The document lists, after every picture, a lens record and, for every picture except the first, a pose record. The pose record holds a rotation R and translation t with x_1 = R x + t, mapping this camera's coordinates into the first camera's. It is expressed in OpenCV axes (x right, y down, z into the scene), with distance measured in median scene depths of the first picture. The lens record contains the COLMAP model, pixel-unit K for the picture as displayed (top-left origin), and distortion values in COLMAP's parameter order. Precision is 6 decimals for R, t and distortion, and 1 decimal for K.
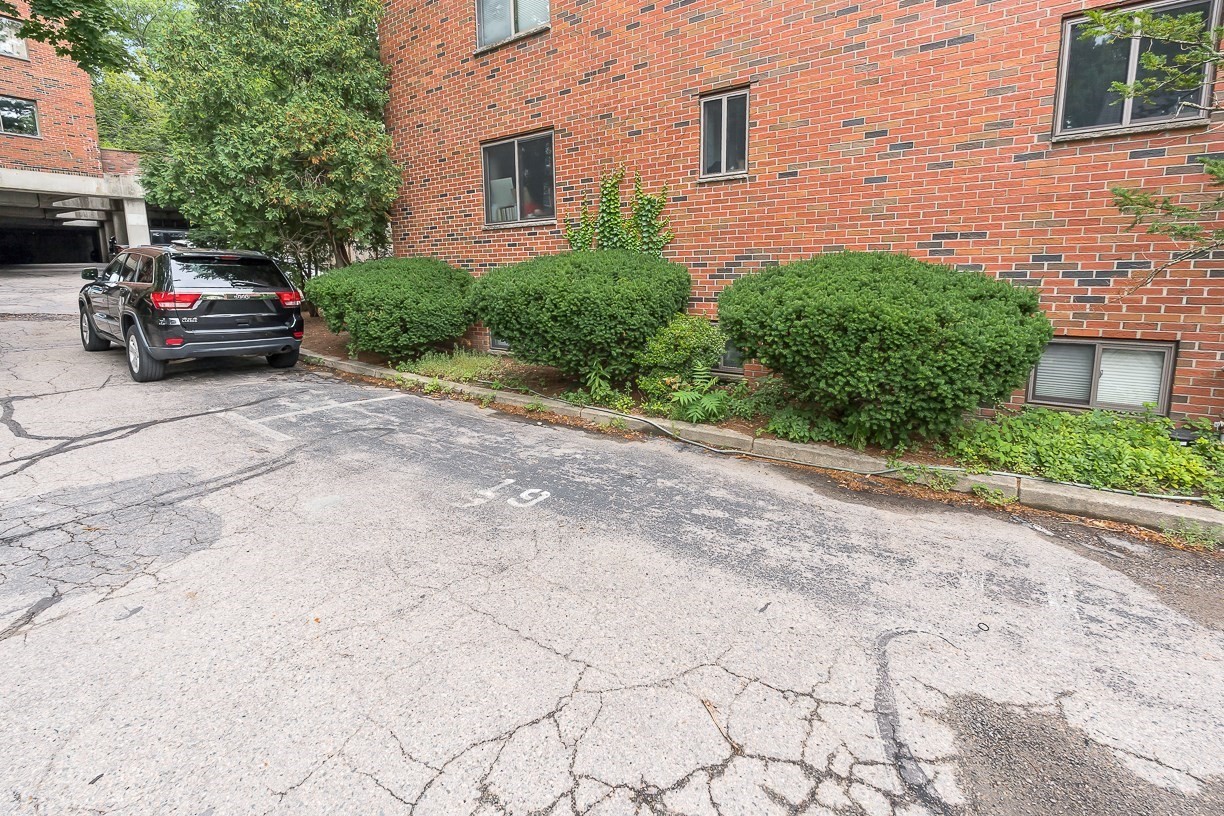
lens RADIAL K [[614.0, 0, 613.0], [0, 614.0, 390.1], [0, 0, 1]] dist [-0.000546, 0.000354]
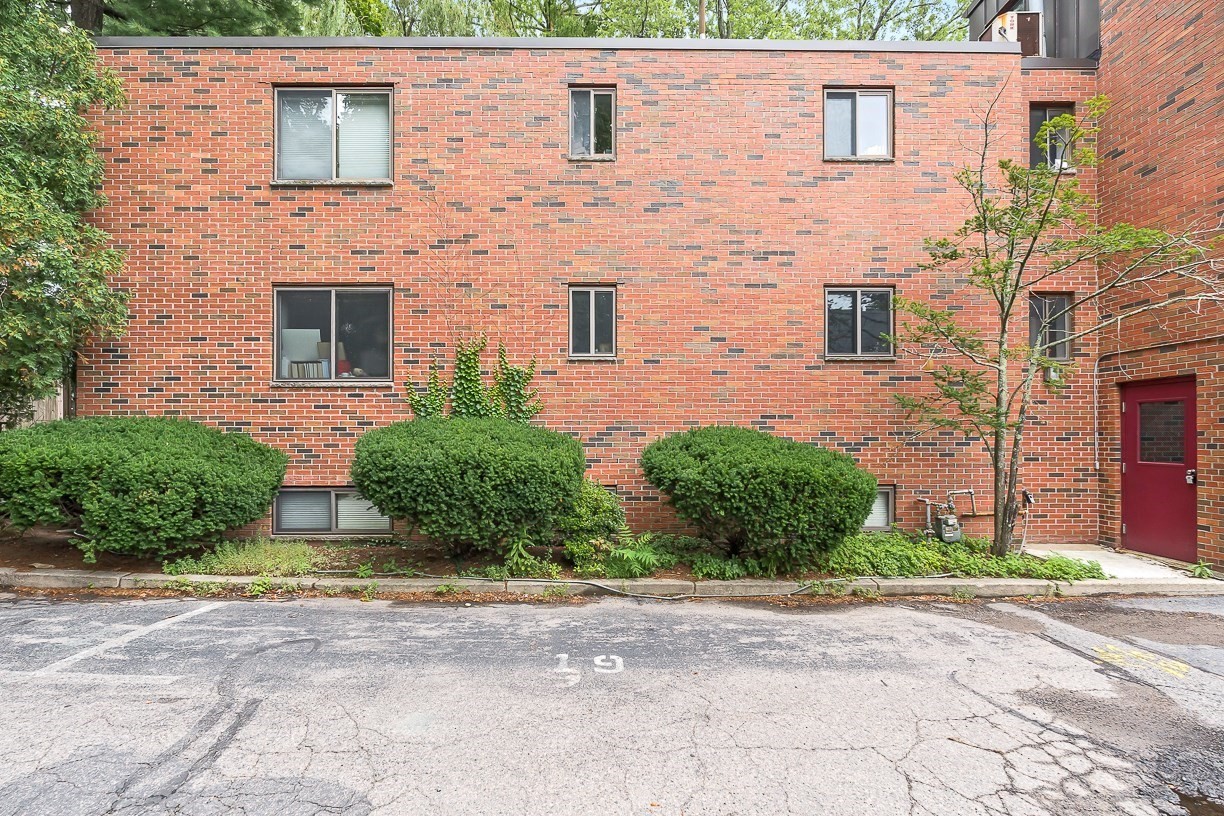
lens RADIAL K [[668.1, 0, 611.9], [0, 668.1, 456.4], [0, 0, 1]] dist [-0.001377, 0.001077]
pose [[0.760411, -0.007589, 0.649397, -0.629284], [0.113570, 0.986078, -0.121461, -0.017948], [-0.639434, 0.166113, 0.750687, 0.098229]]
